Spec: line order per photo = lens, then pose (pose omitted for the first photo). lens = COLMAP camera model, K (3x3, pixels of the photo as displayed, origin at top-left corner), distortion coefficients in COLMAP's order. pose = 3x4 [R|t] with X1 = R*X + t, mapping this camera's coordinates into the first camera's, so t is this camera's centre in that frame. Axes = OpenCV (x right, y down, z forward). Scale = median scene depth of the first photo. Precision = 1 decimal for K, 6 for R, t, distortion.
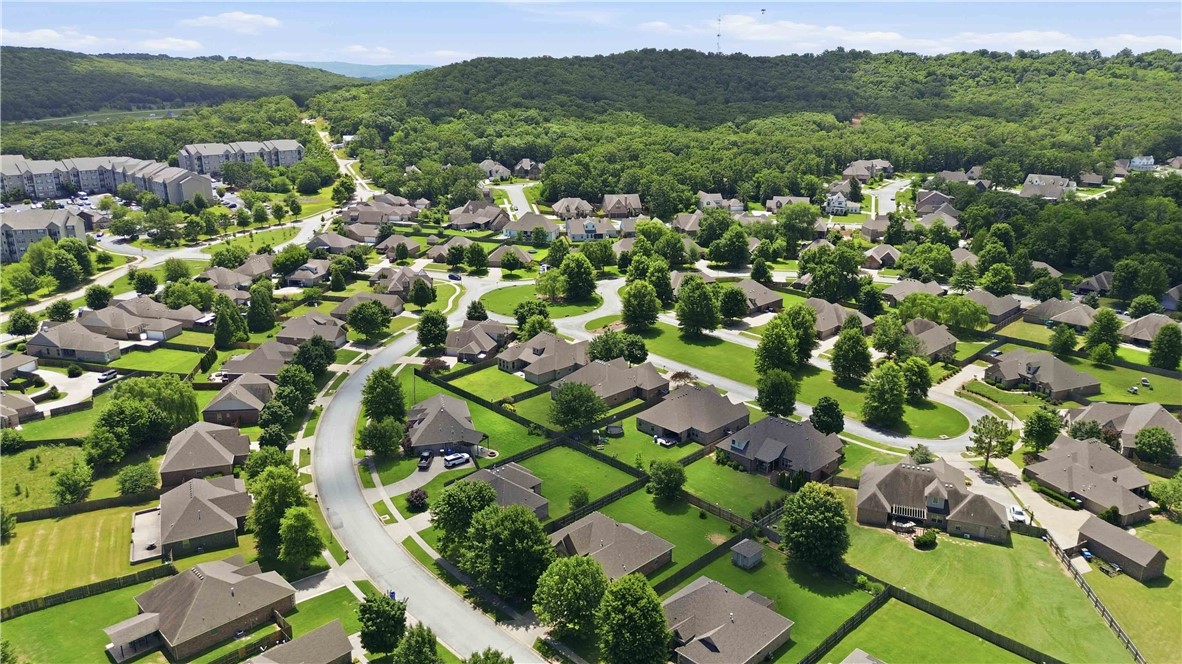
lens RADIAL K [[838.0, 0, 591.0], [0, 838.0, 332.0], [0, 0, 1]] dist [0.102043, -0.120207]
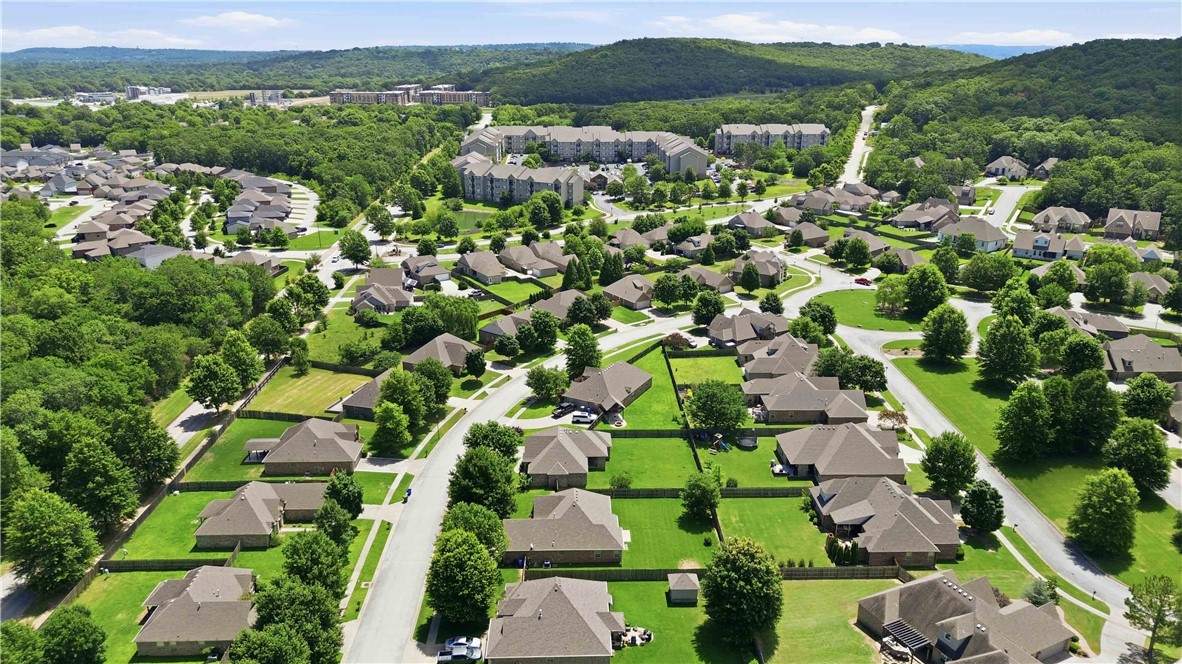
lens RADIAL K [[838.0, 0, 591.0], [0, 838.0, 332.0], [0, 0, 1]] dist [0.102043, -0.120207]
pose [[0.733503, 0.214009, -0.645116, 0.278538], [-0.204175, 0.974678, 0.091189, -0.030413], [0.648295, 0.064829, 0.758624, 0.096396]]
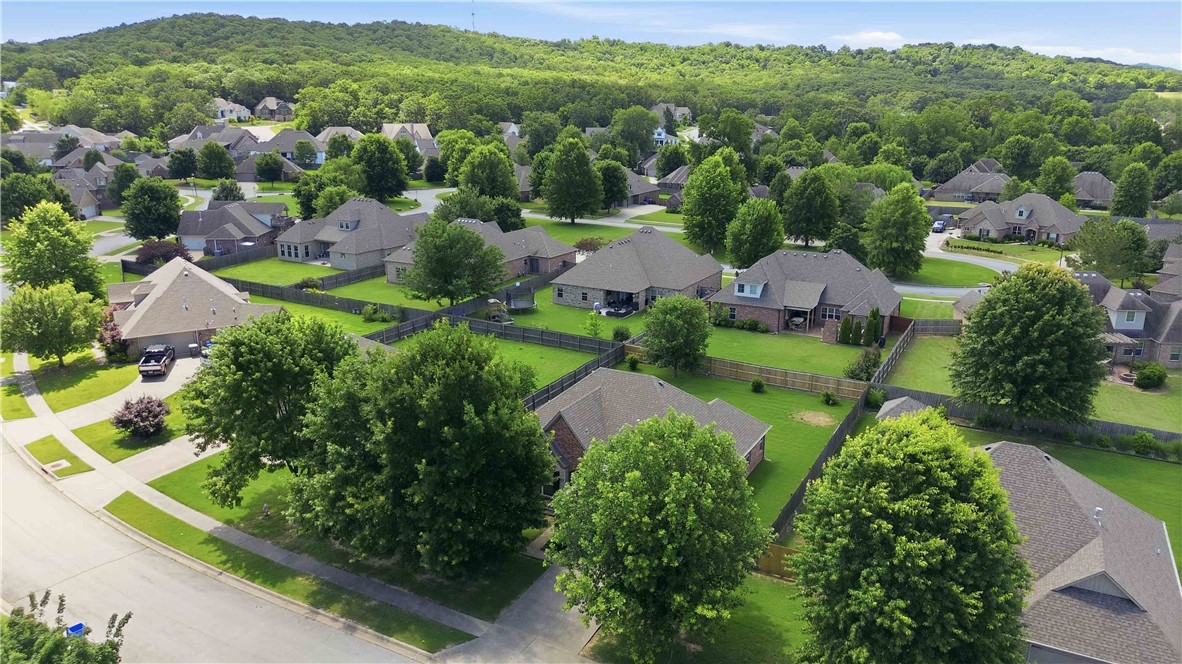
lens RADIAL K [[845.2, 0, 593.3], [0, 845.2, 334.9], [0, 0, 1]] dist [0.029344, -0.004987]
pose [[0.955114, -0.074132, 0.286814, -0.052855], [0.082245, 0.996478, -0.016326, 0.088036], [-0.284593, 0.039183, 0.957847, 0.253511]]
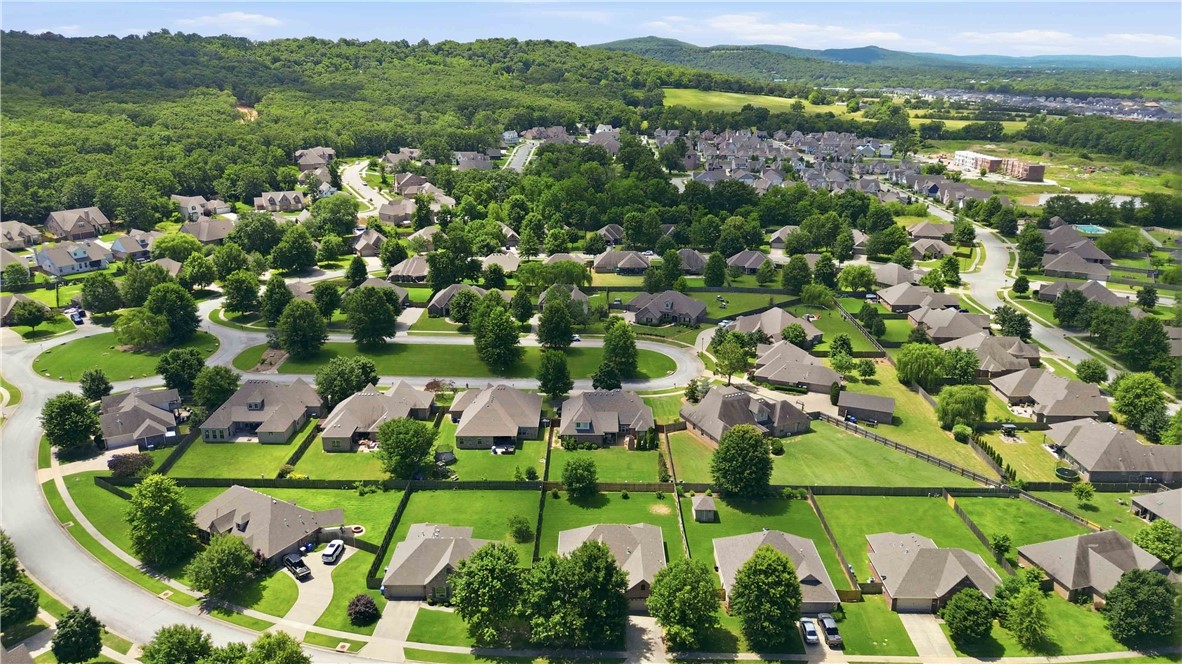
lens RADIAL K [[838.0, 0, 591.0], [0, 838.0, 332.0], [0, 0, 1]] dist [0.102043, -0.120207]
pose [[0.704921, -0.219108, 0.674595, -0.258422], [0.208212, 0.973112, 0.098494, -0.041130], [-0.678037, 0.071028, 0.731588, 0.126945]]
